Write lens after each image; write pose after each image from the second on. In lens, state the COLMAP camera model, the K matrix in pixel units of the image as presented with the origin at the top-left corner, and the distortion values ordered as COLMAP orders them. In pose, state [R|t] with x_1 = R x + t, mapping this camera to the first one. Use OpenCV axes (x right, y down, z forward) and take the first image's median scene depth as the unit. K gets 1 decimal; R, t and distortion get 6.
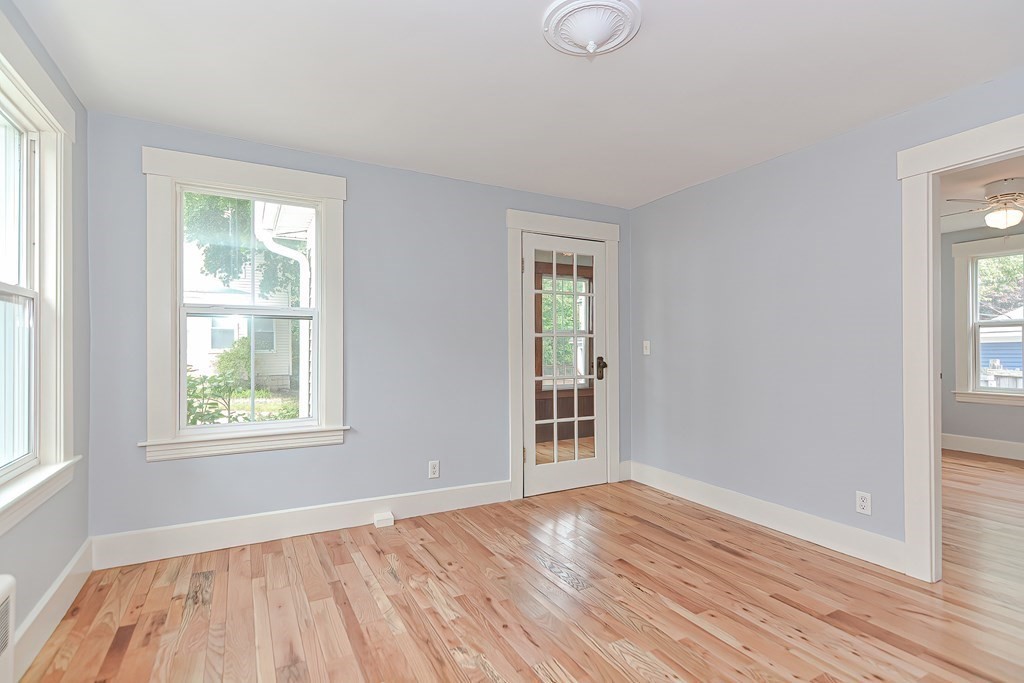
lens RADIAL K [[491.7, 0, 514.6], [0, 491.7, 344.4], [0, 0, 1]] dist [0.027437, -0.012149]
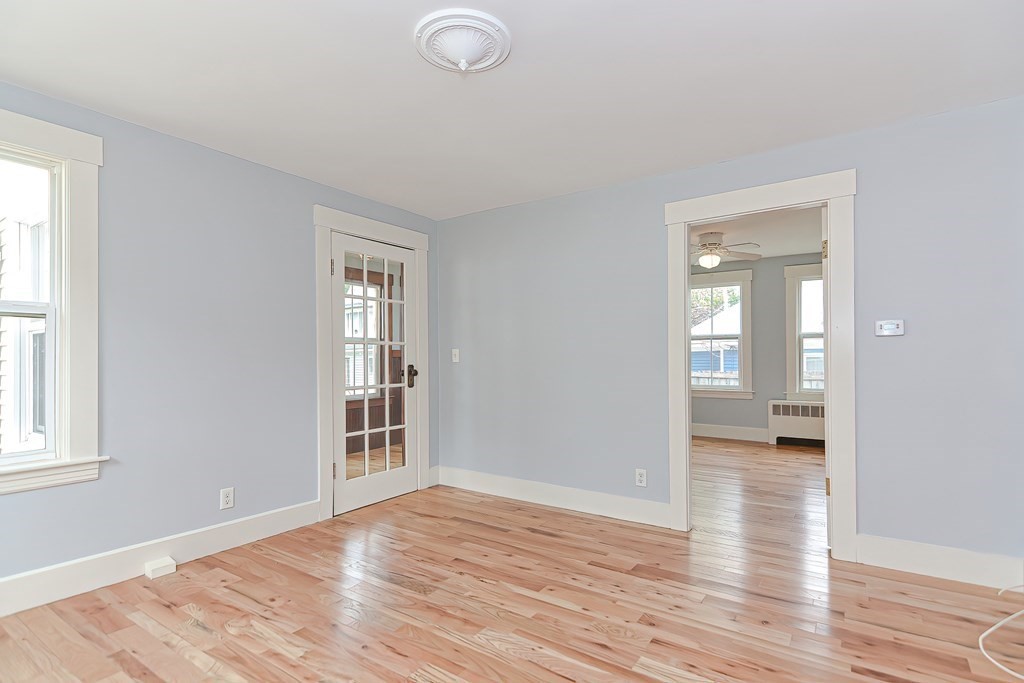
lens RADIAL K [[495.3, 0, 510.5], [0, 495.3, 352.7], [0, 0, 1]] dist [0.026048, -0.011401]
pose [[0.899839, 0.001392, 0.436221, -0.113666], [-0.000928, 0.999999, -0.001277, 0.002472], [-0.436222, 0.000745, 0.899839, 0.007756]]
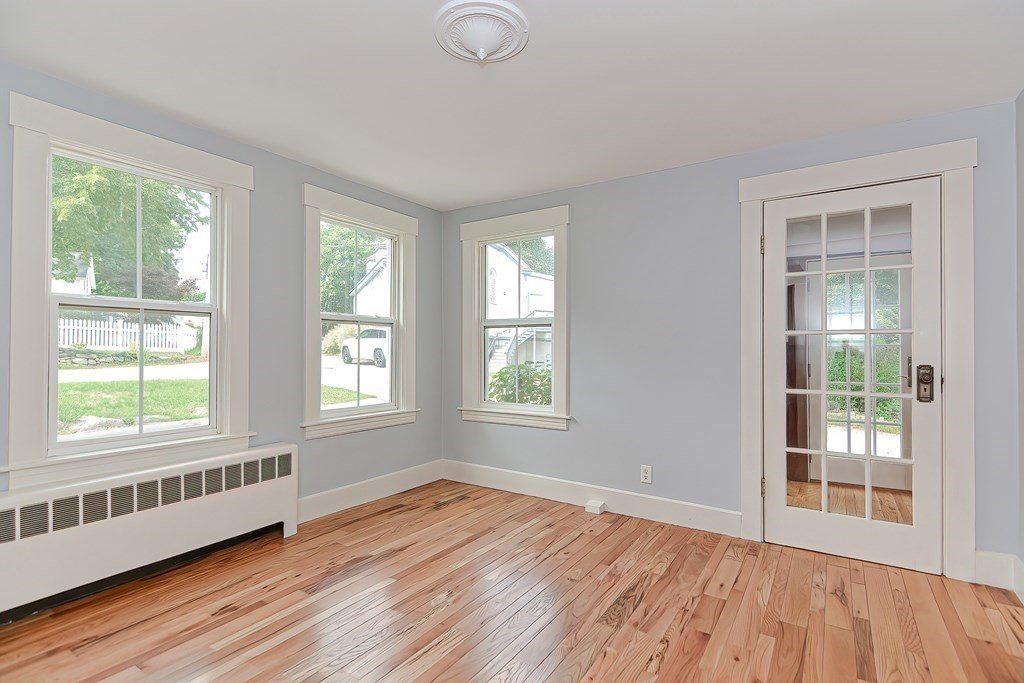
lens RADIAL K [[491.7, 0, 514.6], [0, 491.7, 344.4], [0, 0, 1]] dist [0.027437, -0.012149]
pose [[0.473516, -0.006879, -0.880759, 0.654877], [0.002067, 0.999975, -0.006699, 0.003087], [0.880783, 0.001352, 0.473518, 0.349305]]
